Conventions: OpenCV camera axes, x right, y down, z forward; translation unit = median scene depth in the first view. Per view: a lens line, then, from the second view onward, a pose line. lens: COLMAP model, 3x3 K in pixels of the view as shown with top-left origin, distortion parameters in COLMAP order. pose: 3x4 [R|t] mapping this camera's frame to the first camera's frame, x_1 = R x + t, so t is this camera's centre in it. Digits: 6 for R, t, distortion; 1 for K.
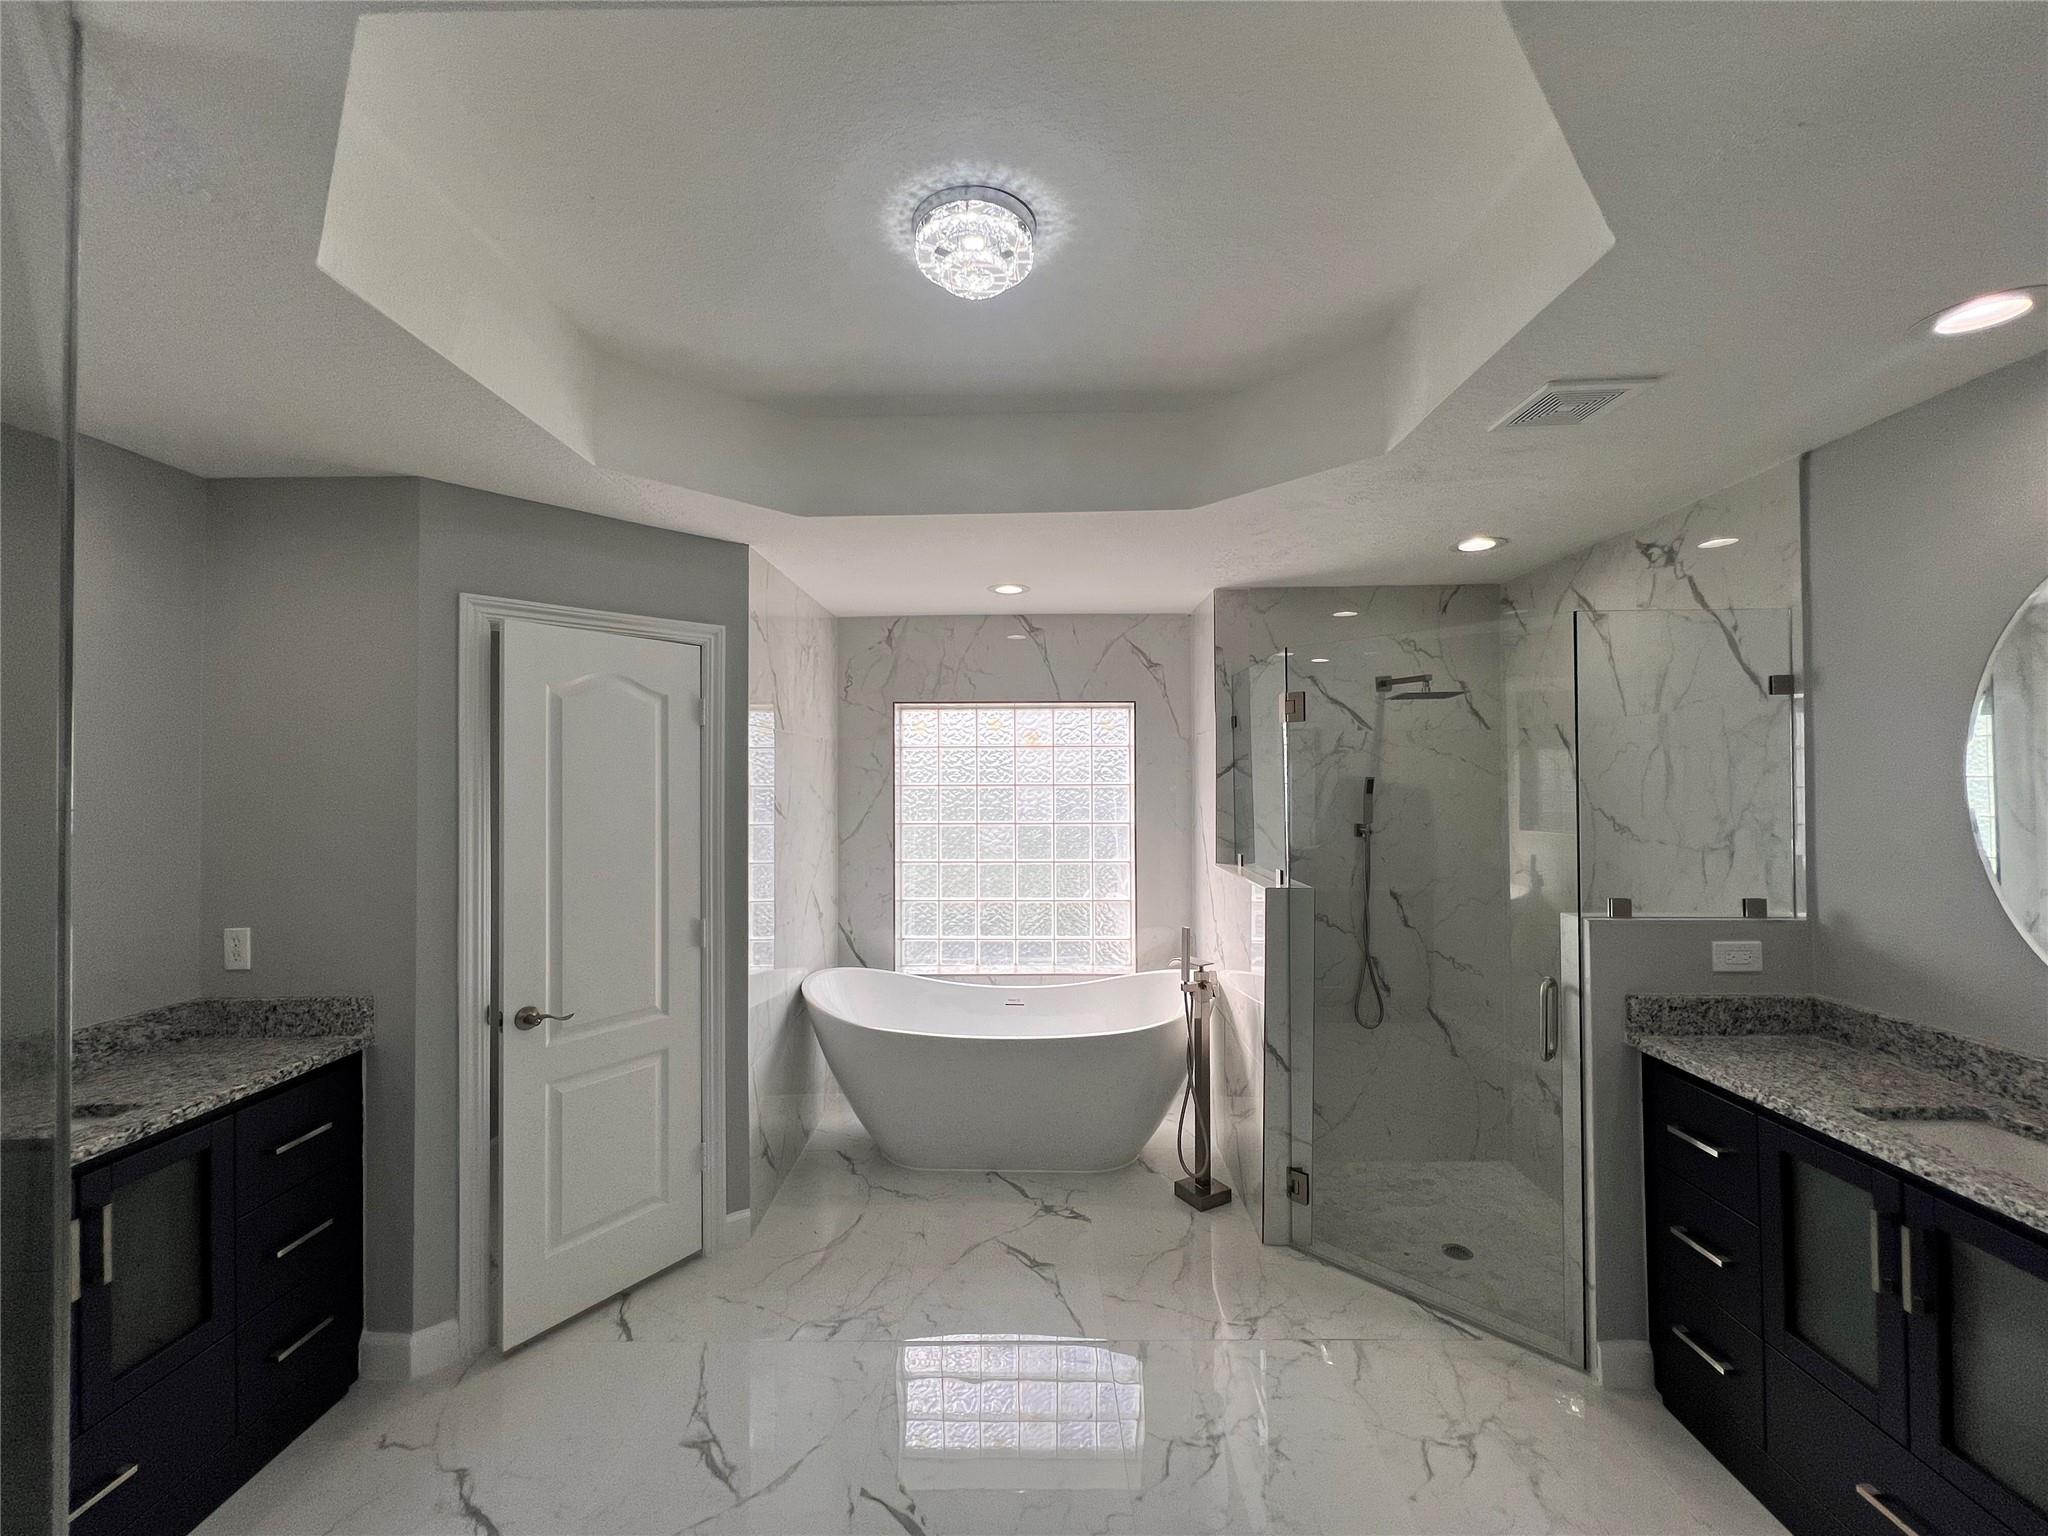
lens RADIAL K [[821.6, 0, 1024.0], [0, 821.6, 768.0], [0, 0, 1]] dist [-0.001221, -0.000043]
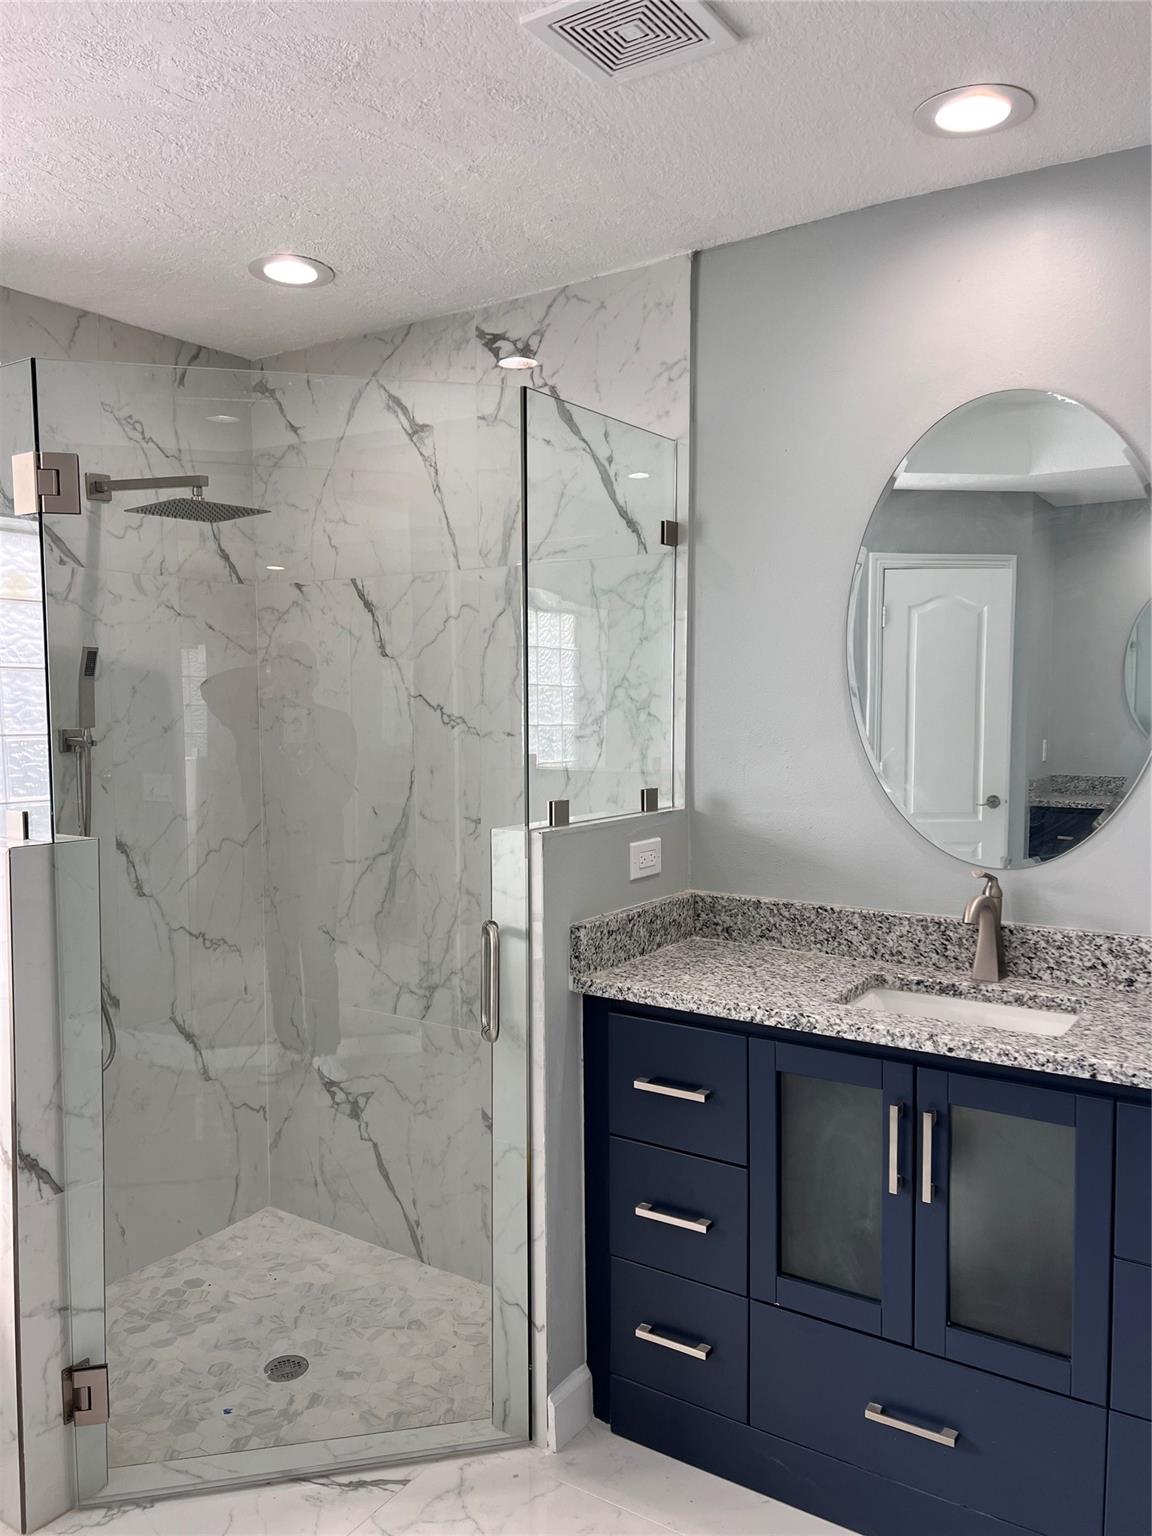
lens RADIAL K [[1152.3, 0, 574.1], [0, 1152.3, 785.3], [0, 0, 1]] dist [0.089963, -0.090653]
pose [[0.543180, -0.061821, 0.837337, -0.140788], [-0.010084, 0.996733, 0.080132, 0.062589], [-0.839556, -0.051970, 0.540782, 0.431763]]
